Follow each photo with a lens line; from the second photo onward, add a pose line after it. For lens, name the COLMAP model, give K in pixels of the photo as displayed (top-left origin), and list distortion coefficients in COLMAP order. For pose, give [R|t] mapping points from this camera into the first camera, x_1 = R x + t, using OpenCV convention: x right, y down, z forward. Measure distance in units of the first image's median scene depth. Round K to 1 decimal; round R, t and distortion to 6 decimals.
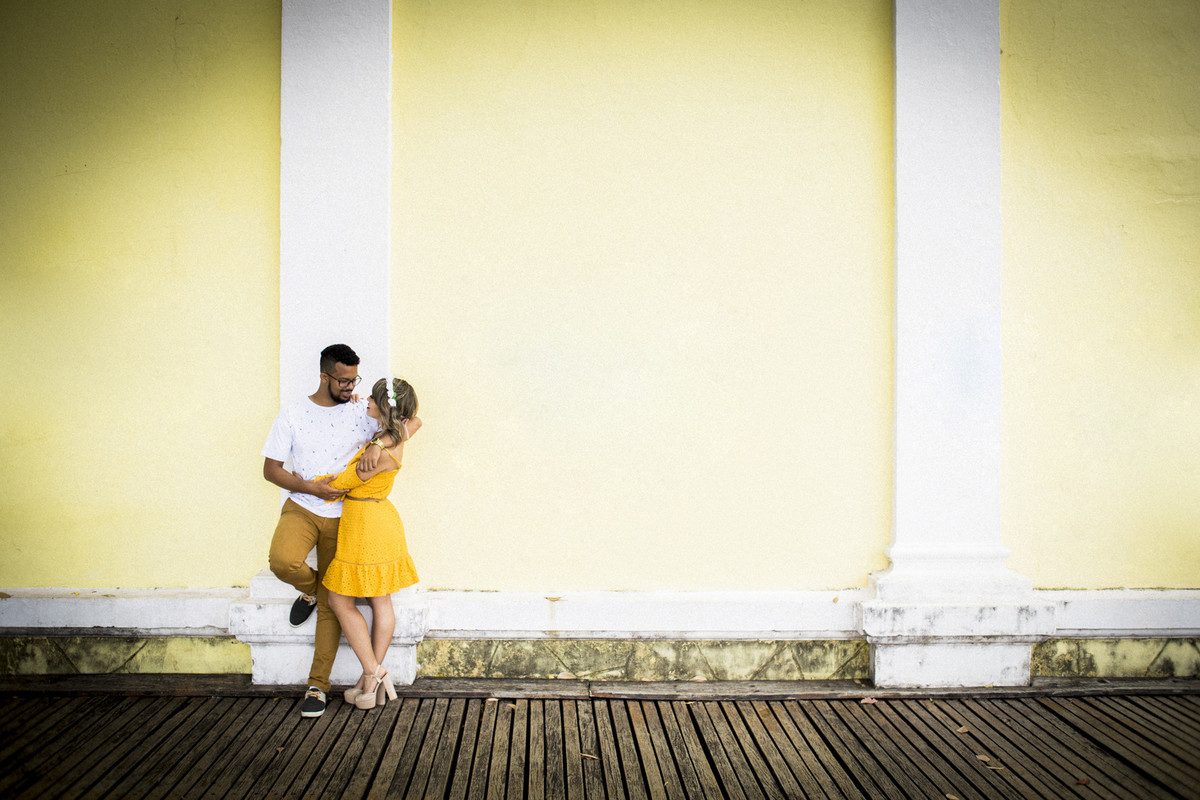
lens RADIAL K [[1228.5, 0, 600.0], [0, 1228.5, 400.0], [0, 0, 1]] dist [-0.014842, -0.003081]
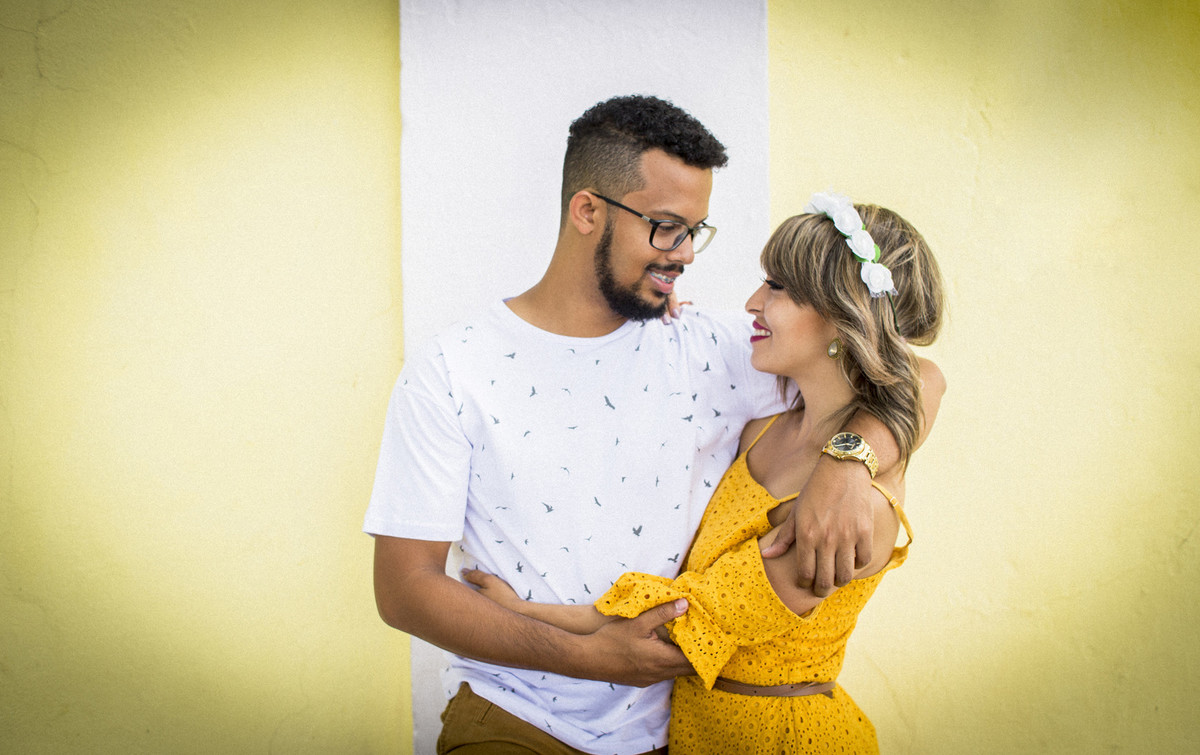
lens RADIAL K [[1234.8, 0, 600.0], [0, 1234.8, 377.5], [0, 0, 1]] dist [-0.004517, -0.003076]
pose [[0.999349, -0.033967, 0.012129, -0.225578], [0.034182, 0.999255, -0.017931, 0.020652], [-0.011511, 0.018333, 0.999766, 0.735245]]
